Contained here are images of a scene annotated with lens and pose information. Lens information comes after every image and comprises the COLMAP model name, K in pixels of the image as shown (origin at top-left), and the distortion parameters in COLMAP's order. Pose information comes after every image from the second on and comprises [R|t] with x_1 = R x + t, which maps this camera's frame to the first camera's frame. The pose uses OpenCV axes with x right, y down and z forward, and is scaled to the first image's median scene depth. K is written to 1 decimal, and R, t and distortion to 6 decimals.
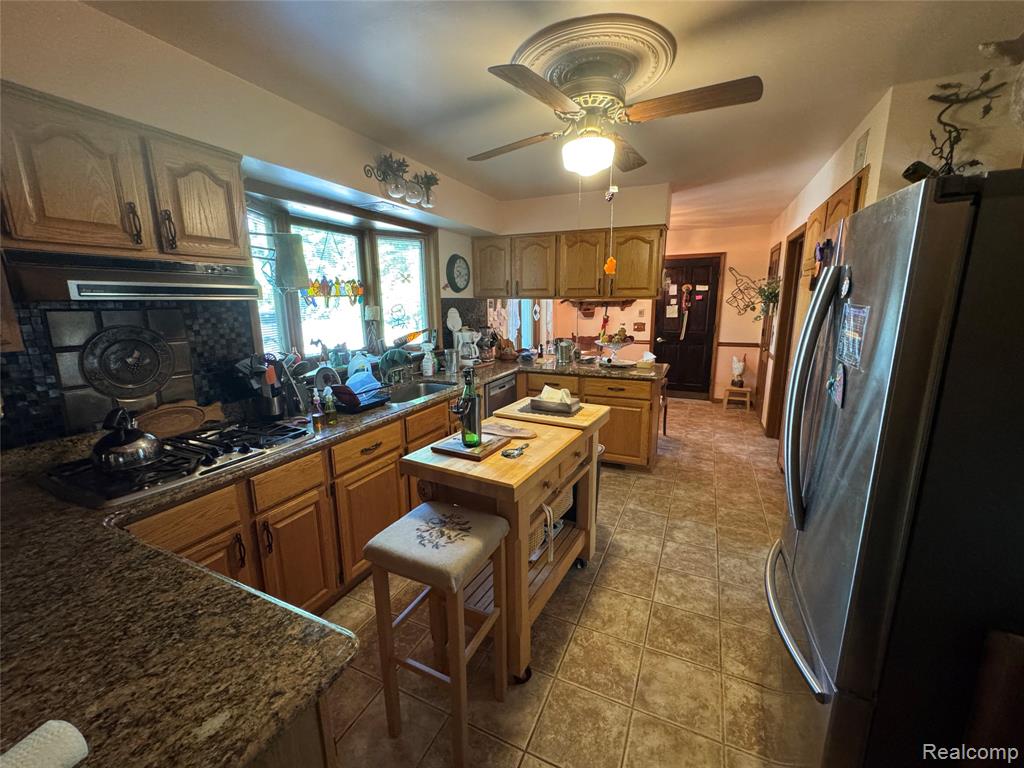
lens RADIAL K [[408.8, 0, 510.2], [0, 408.8, 381.7], [0, 0, 1]] dist [-0.000405, 0.000142]
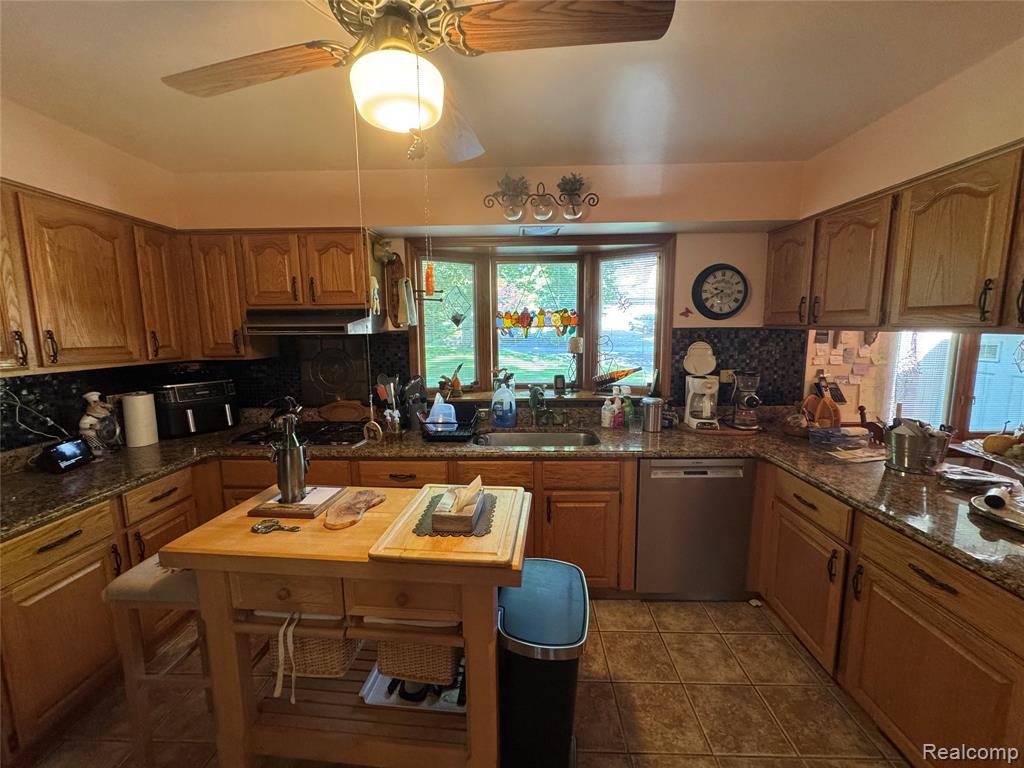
lens RADIAL K [[408.8, 0, 510.2], [0, 408.8, 381.7], [0, 0, 1]] dist [-0.000405, 0.000142]
pose [[0.400487, 0.124303, -0.907832, 0.448324], [-0.172247, 0.983306, 0.058650, -0.119791], [0.899967, 0.132883, 0.415213, 0.520771]]
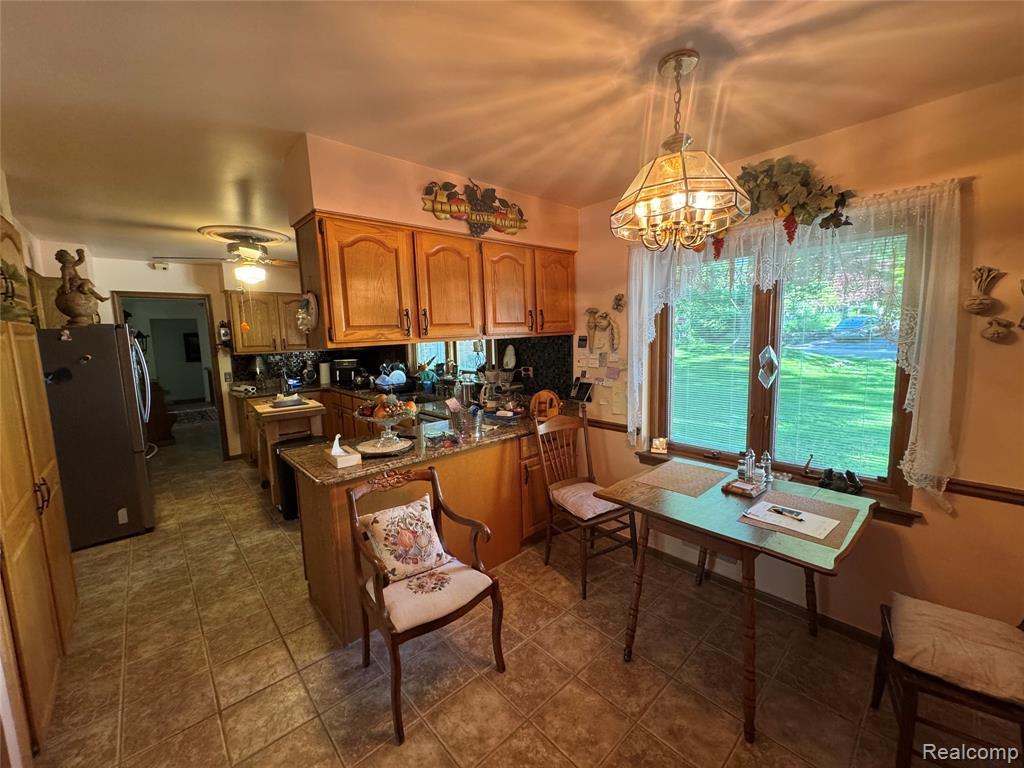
lens RADIAL K [[408.8, 0, 510.2], [0, 408.8, 381.7], [0, 0, 1]] dist [-0.000405, 0.000142]
pose [[-0.381175, 0.129910, -0.915330, 0.885029], [-0.151827, 0.967839, 0.200588, -0.348682], [0.911951, 0.215431, -0.349192, 1.633459]]
